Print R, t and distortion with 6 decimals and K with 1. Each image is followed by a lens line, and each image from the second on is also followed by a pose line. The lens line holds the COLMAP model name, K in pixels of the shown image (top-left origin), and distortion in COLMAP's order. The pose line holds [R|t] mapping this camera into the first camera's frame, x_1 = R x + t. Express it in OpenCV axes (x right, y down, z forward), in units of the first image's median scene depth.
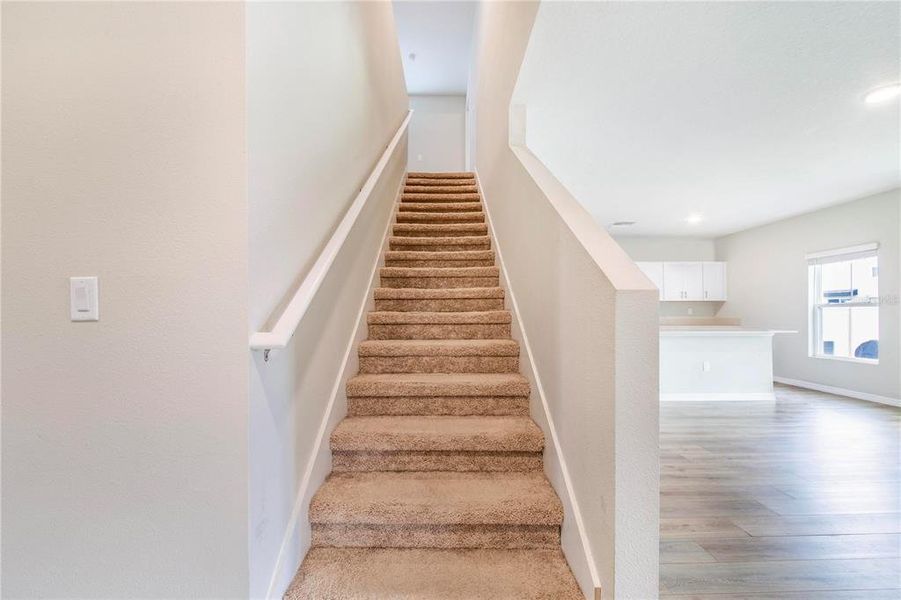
lens RADIAL K [[372.5, 0, 451.2], [0, 372.5, 312.0], [0, 0, 1]] dist [0.000221, -0.000019]
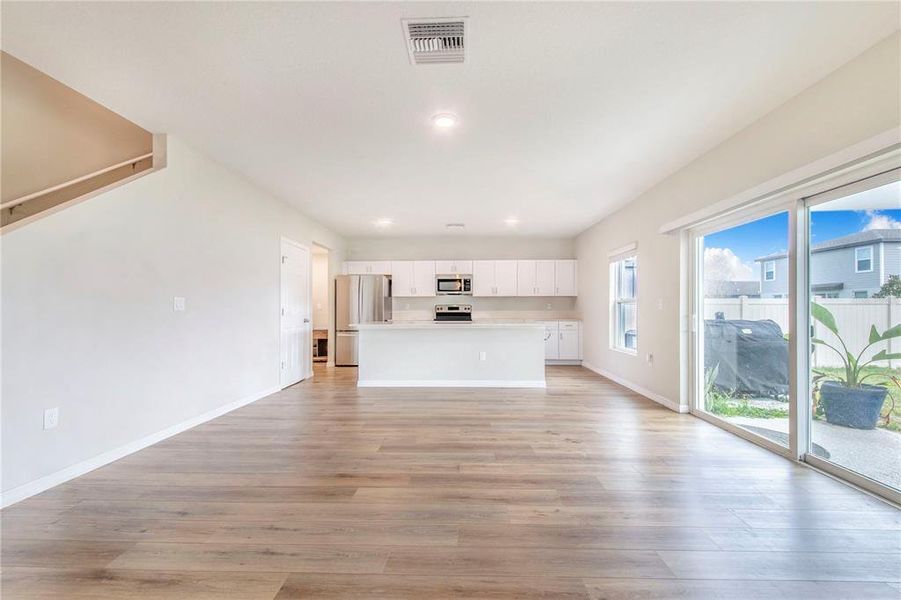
lens RADIAL K [[365.8, 0, 450.9], [0, 365.8, 304.8], [0, 0, 1]] dist [0.010249, -0.000107]
pose [[0.999508, -0.001884, -0.031321, 0.508607], [0.001713, 0.999983, -0.005492, 0.000713], [0.031331, 0.005436, 0.999494, -0.067120]]
